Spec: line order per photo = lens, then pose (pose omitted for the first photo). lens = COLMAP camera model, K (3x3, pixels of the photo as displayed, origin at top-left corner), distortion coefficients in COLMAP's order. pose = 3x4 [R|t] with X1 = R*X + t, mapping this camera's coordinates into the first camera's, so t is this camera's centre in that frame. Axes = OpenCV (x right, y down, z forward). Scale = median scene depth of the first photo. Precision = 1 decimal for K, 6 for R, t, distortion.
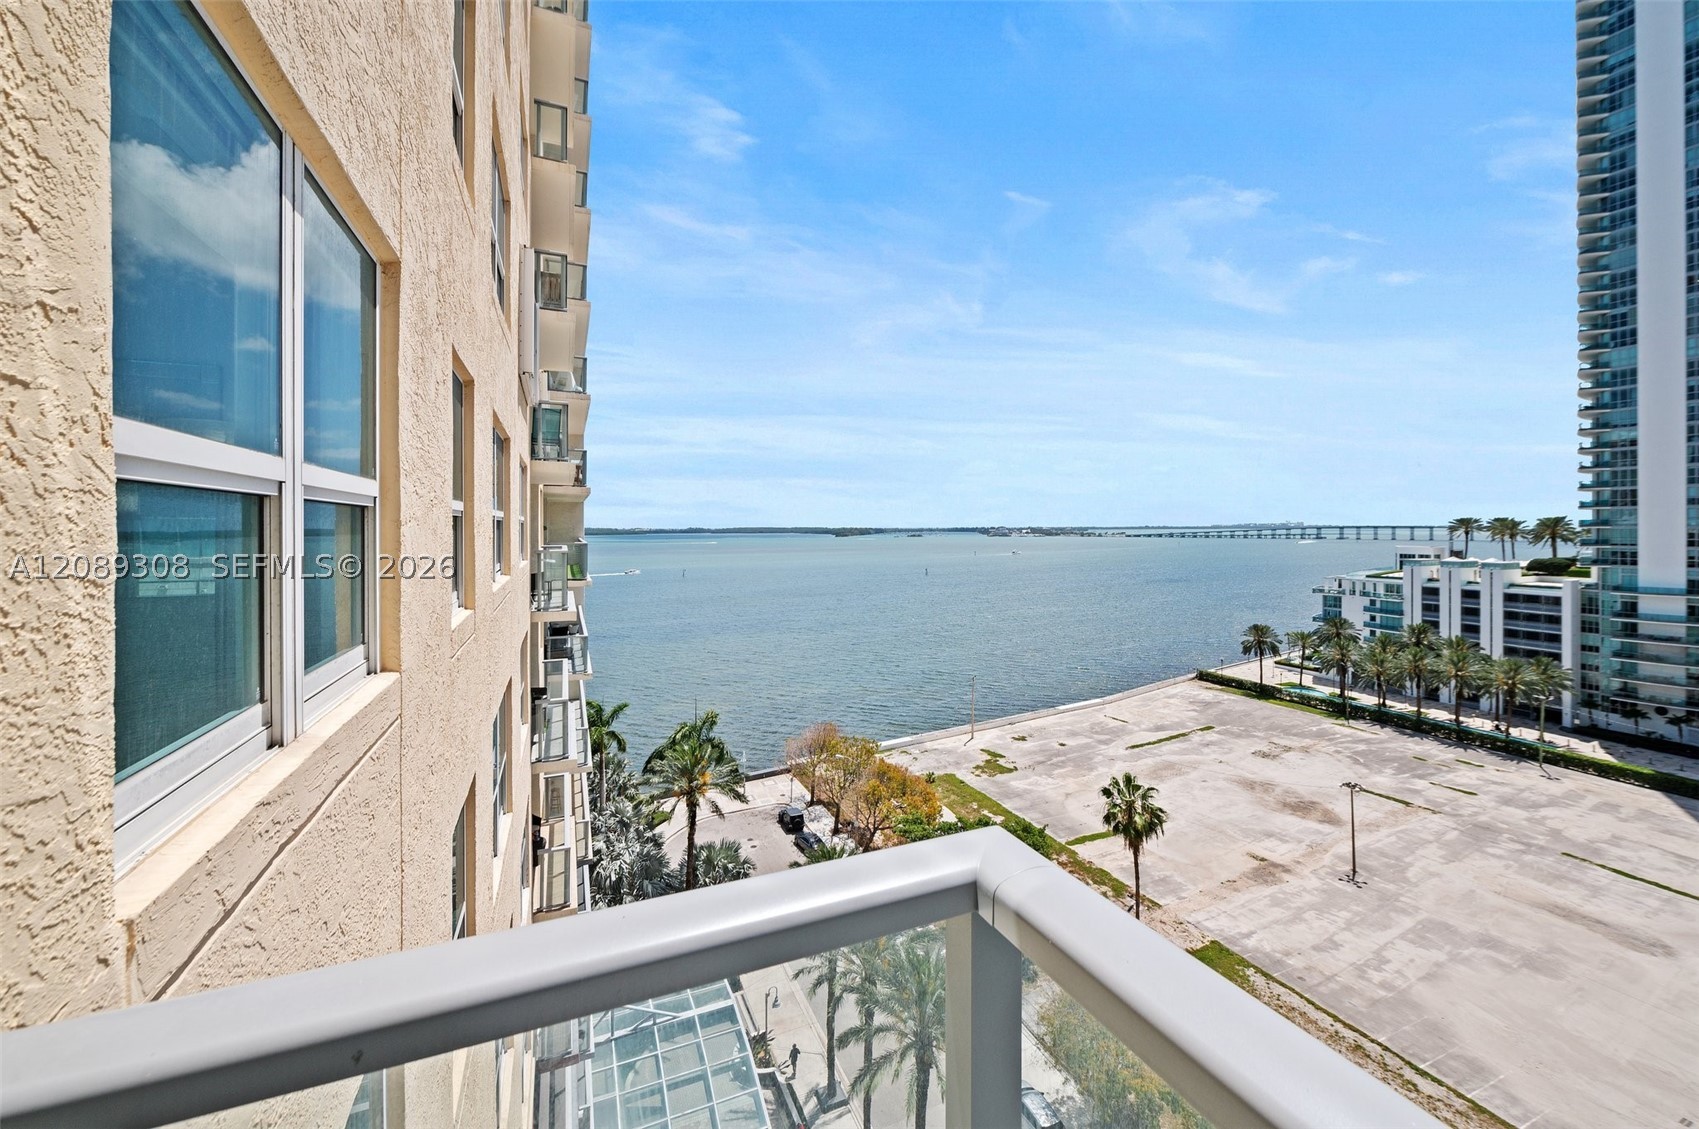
lens RADIAL K [[691.1, 0, 873.1], [0, 691.1, 530.1], [0, 0, 1]] dist [-0.002649, -0.000348]
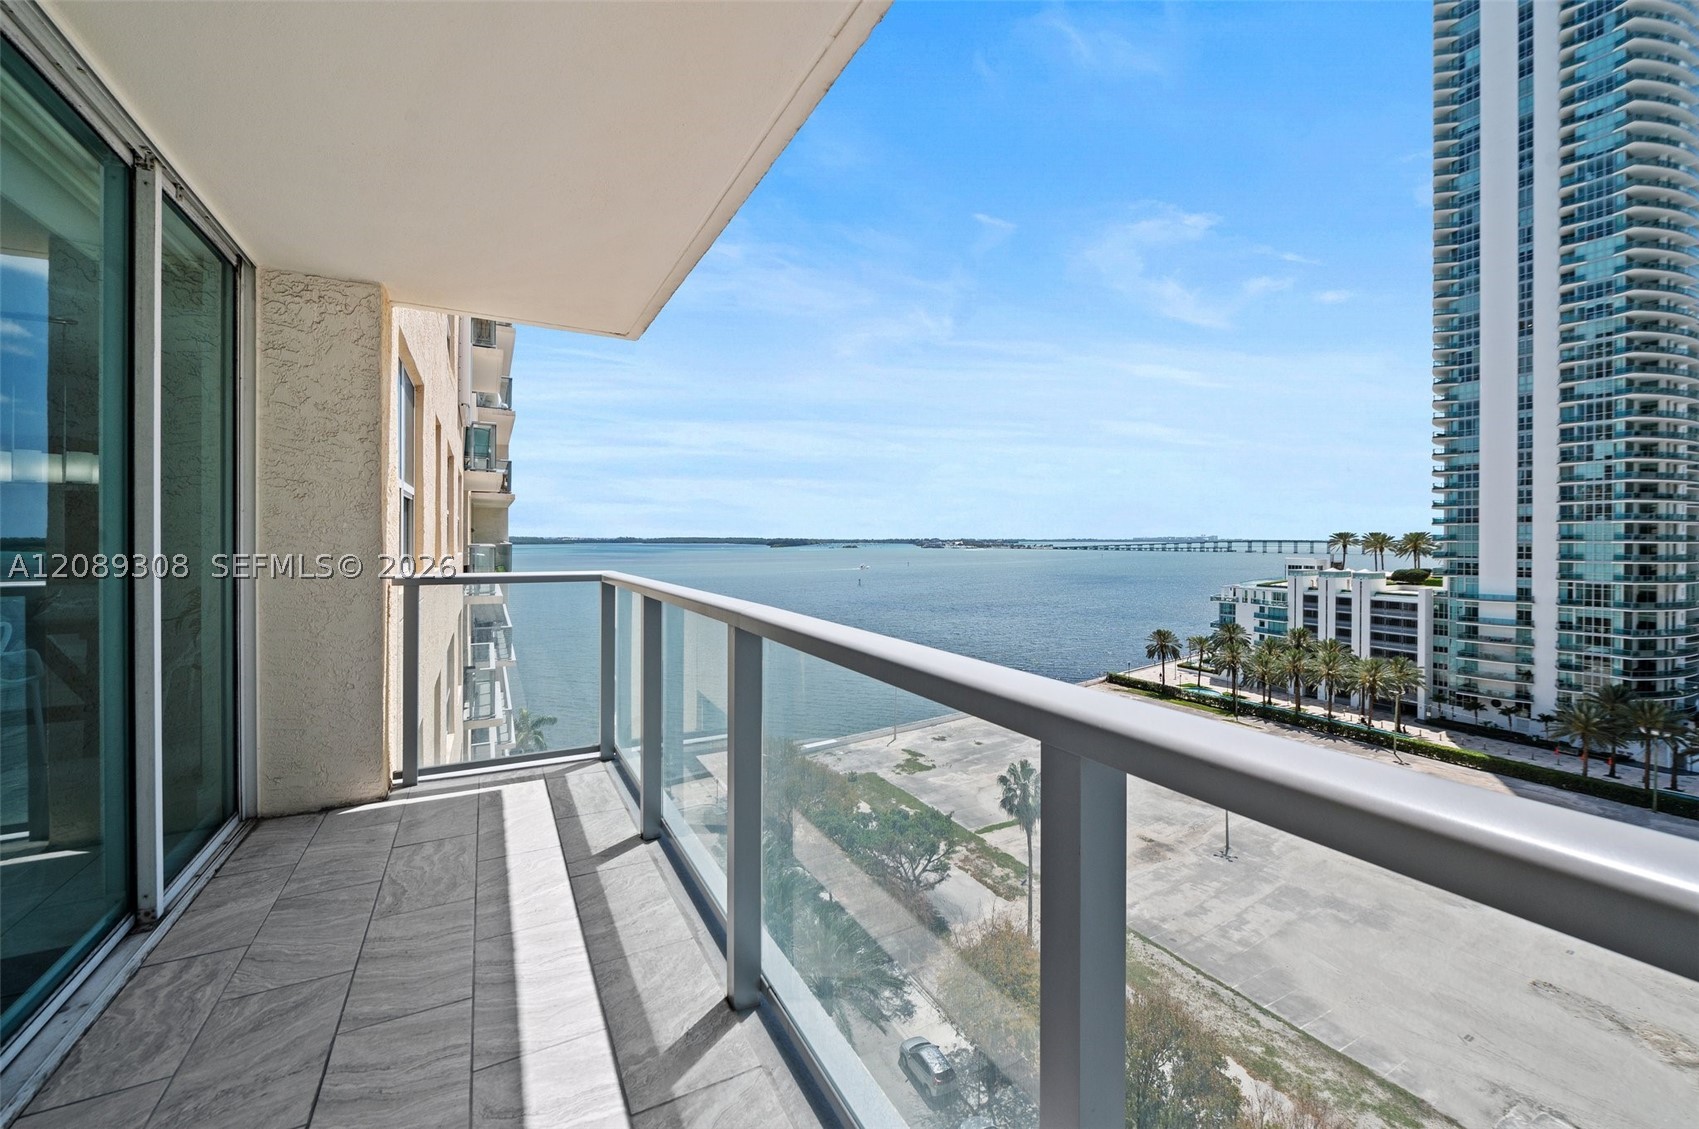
lens RADIAL K [[690.2, 0, 873.4], [0, 690.2, 542.9], [0, 0, 1]] dist [-0.002672, -0.000362]
pose [[0.995828, 0.006331, 0.091034, 0.015093], [-0.006509, 0.999977, 0.001652, 0.002540], [-0.091022, -0.002238, 0.995846, -0.037192]]
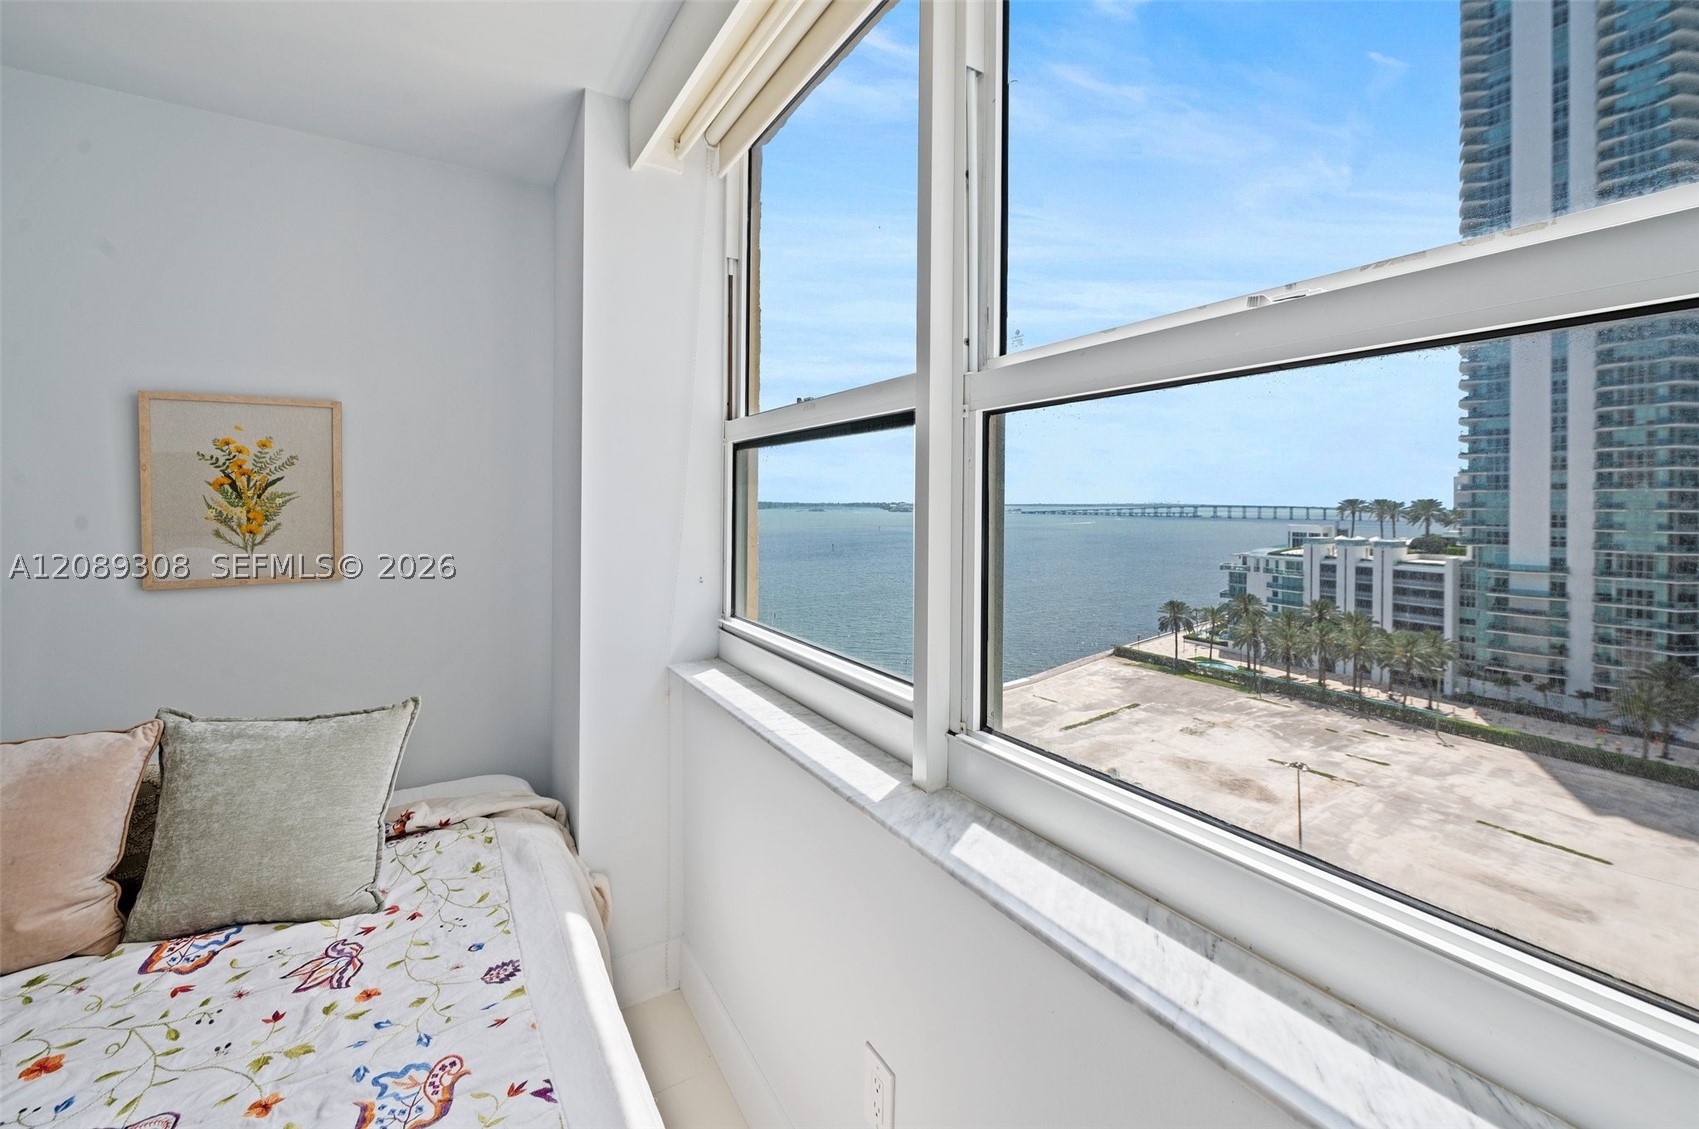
lens RADIAL K [[692.2, 0, 866.1], [0, 692.2, 502.4], [0, 0, 1]] dist [-0.003461, -0.000596]
pose [[0.990011, 0.011727, 0.140500, -0.046088], [-0.011238, 0.999928, -0.004274, 0.000798], [-0.140540, 0.002653, 0.990071, 0.064621]]
